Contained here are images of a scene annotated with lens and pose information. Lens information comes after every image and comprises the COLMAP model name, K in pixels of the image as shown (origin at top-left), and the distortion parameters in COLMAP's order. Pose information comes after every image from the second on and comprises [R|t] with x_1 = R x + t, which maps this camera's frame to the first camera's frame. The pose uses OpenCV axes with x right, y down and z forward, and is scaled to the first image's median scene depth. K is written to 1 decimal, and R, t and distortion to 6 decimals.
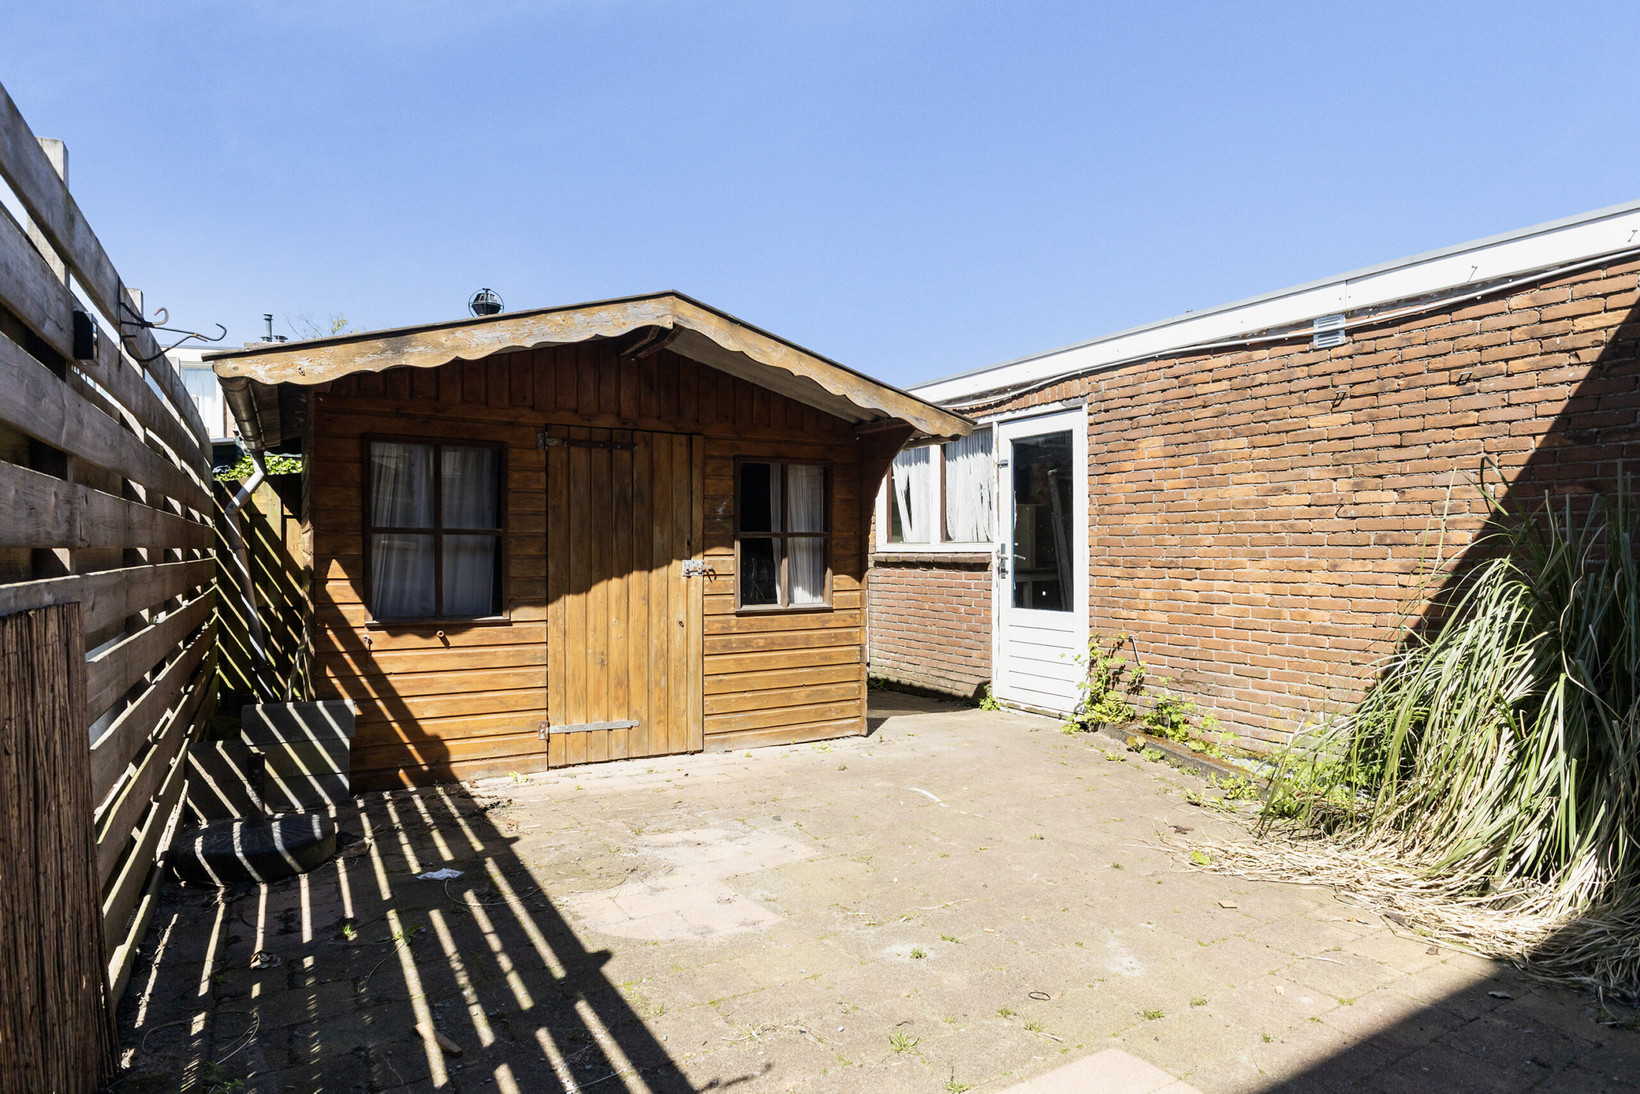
lens RADIAL K [[908.7, 0, 815.2], [0, 908.7, 569.5], [0, 0, 1]] dist [-0.005670, -0.001899]
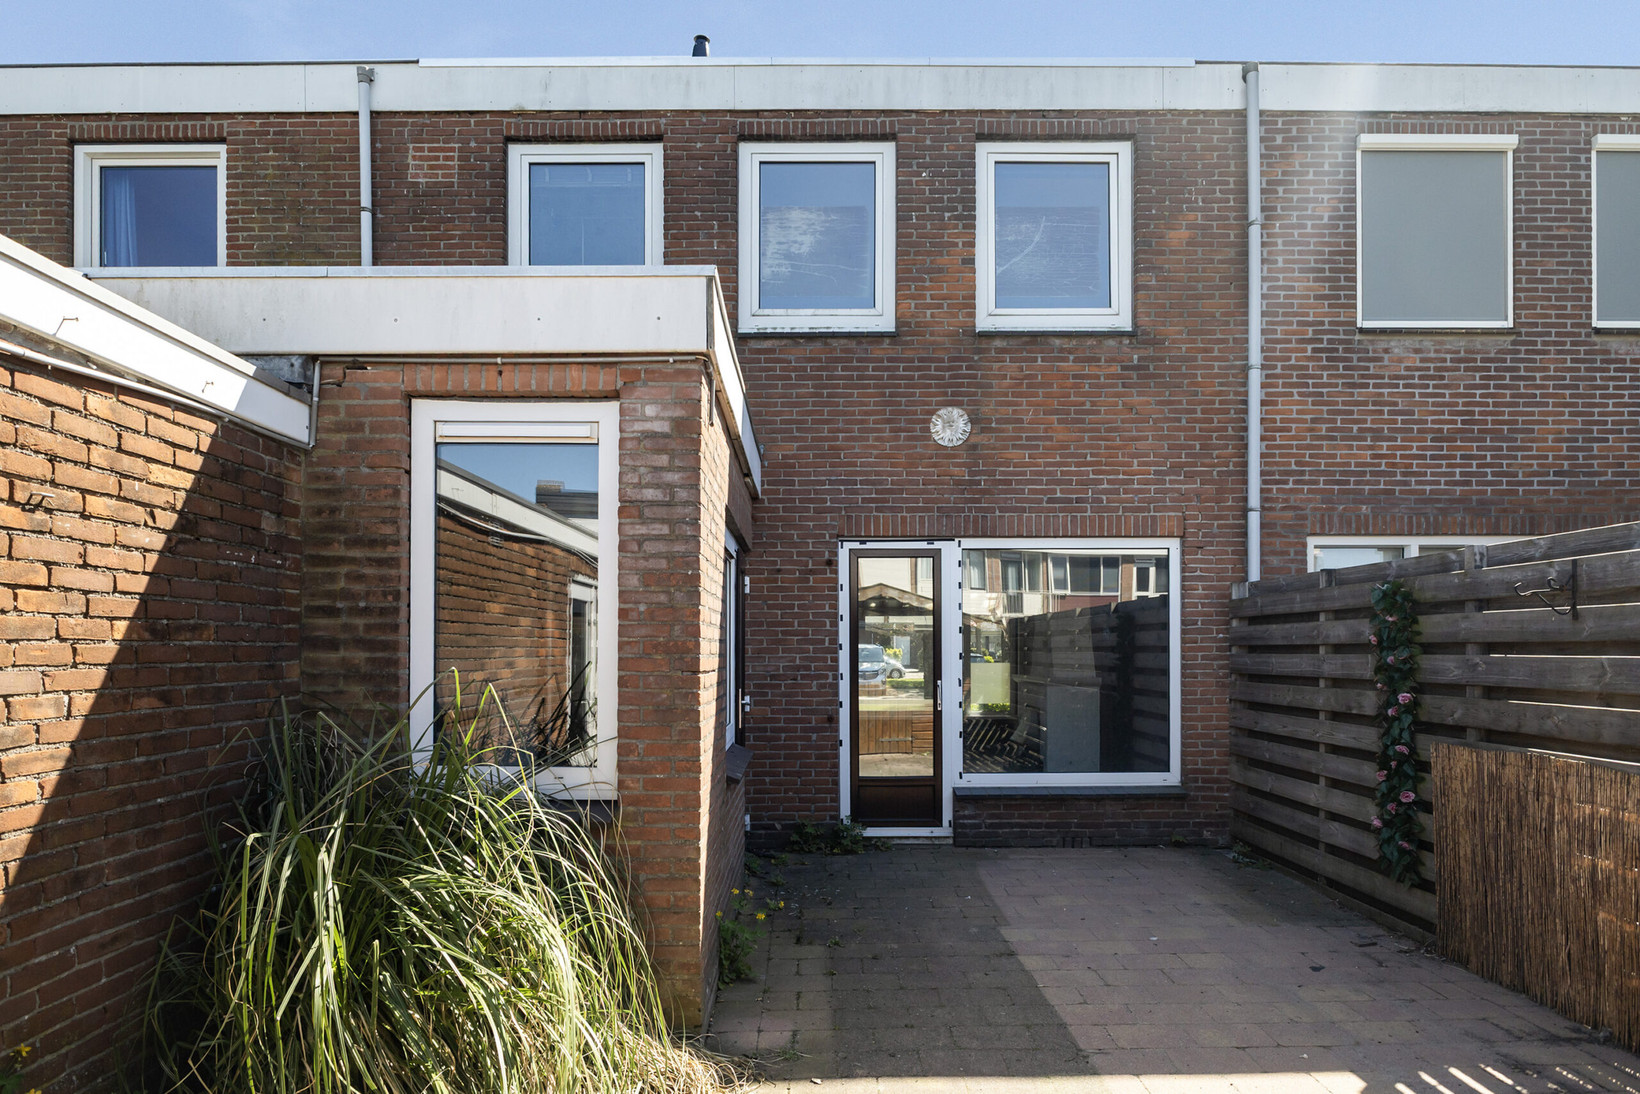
lens RADIAL K [[935.5, 0, 818.4], [0, 935.5, 649.3], [0, 0, 1]] dist [-0.005802, -0.000964]
pose [[-0.868835, 0.007498, 0.495045, 0.020478], [0.018816, 0.999663, 0.017882, -0.122469], [-0.494744, 0.024851, -0.868683, 1.262056]]
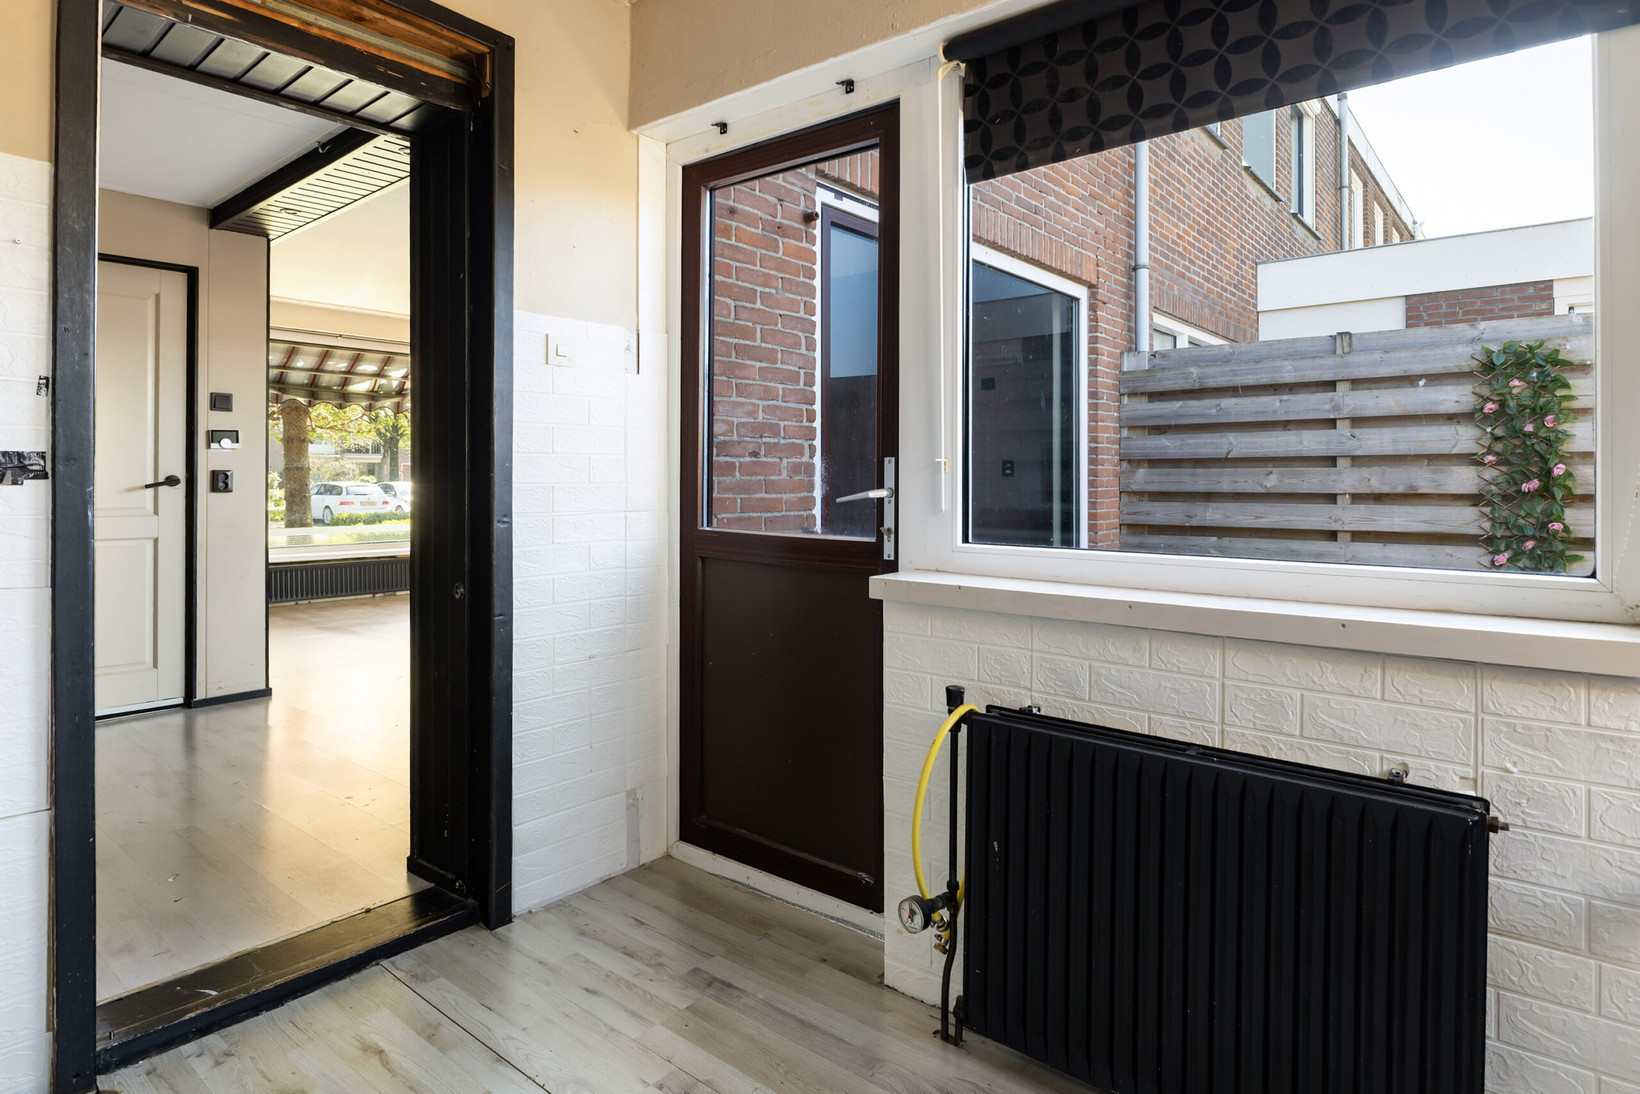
lens RADIAL K [[893.9, 0, 815.9], [0, 893.9, 490.1], [0, 0, 1]] dist [-0.002286, -0.000408]
pose [[-0.938709, 0.009418, -0.344583, 1.086168], [-0.002602, 0.999405, 0.034403, -0.036202], [0.344702, 0.033191, -0.938125, 0.550720]]
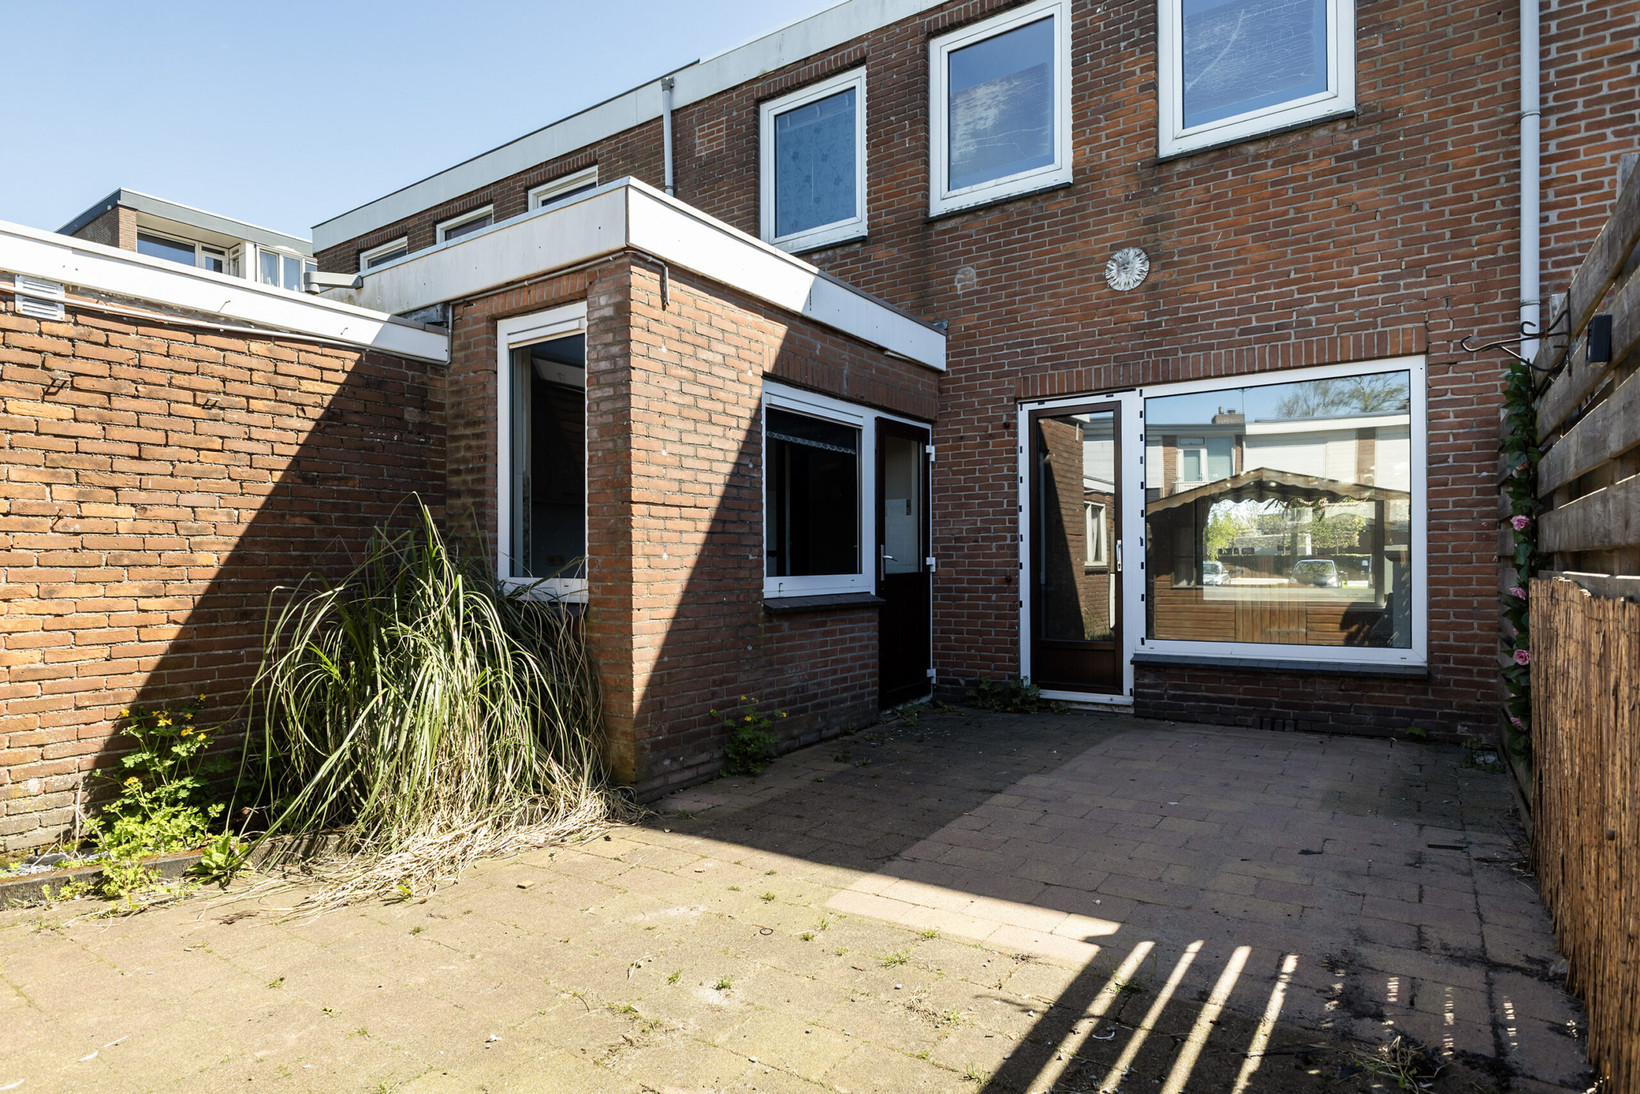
lens RADIAL K [[908.7, 0, 815.2], [0, 908.7, 569.5], [0, 0, 1]] dist [-0.005670, -0.001899]
pose [[-0.430385, 0.005827, 0.902627, -0.502477], [0.030309, 0.999509, 0.007999, -0.011015], [-0.902136, 0.030801, -0.430350, 0.831265]]
